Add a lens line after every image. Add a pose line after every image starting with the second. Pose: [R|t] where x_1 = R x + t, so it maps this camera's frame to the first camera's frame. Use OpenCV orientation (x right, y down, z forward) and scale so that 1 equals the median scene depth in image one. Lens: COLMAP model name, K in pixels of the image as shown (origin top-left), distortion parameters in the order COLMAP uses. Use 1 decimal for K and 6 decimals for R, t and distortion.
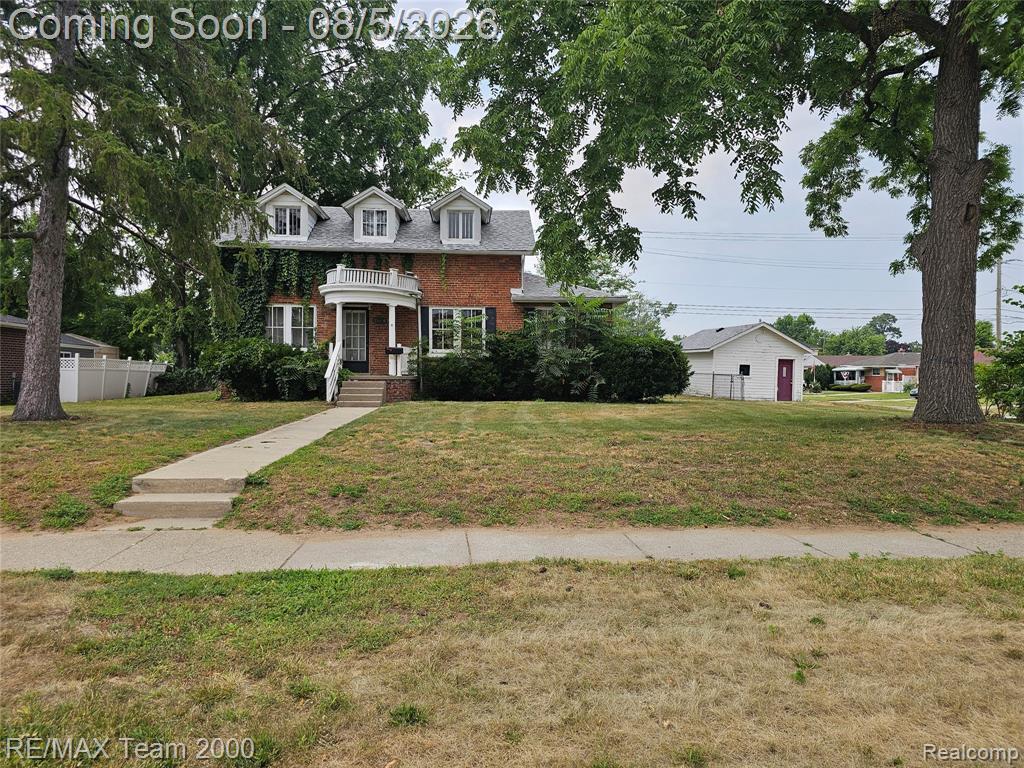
lens RADIAL K [[676.1, 0, 516.9], [0, 676.1, 383.6], [0, 0, 1]] dist [0.047554, -0.049014]
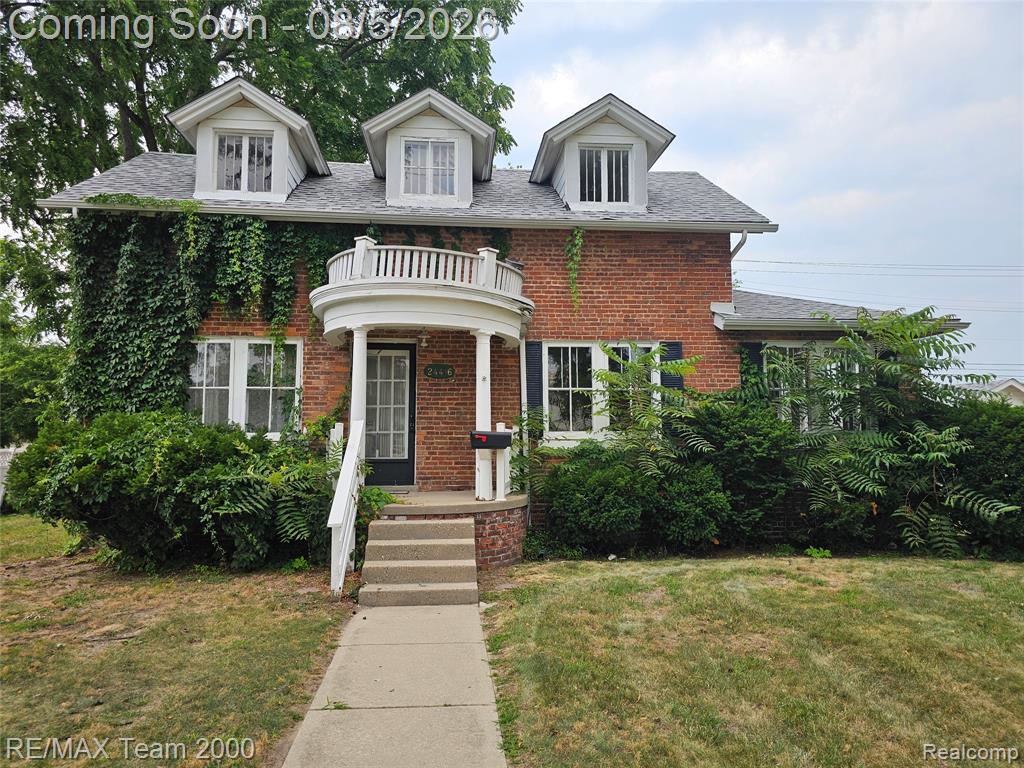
lens RADIAL K [[676.1, 0, 505.3], [0, 676.1, 382.1], [0, 0, 1]] dist [0.047554, -0.049014]
pose [[0.999808, -0.006923, 0.018323, -0.169828], [0.008611, 0.995567, -0.093659, -0.042862], [-0.017593, 0.093799, 0.995436, 0.552493]]
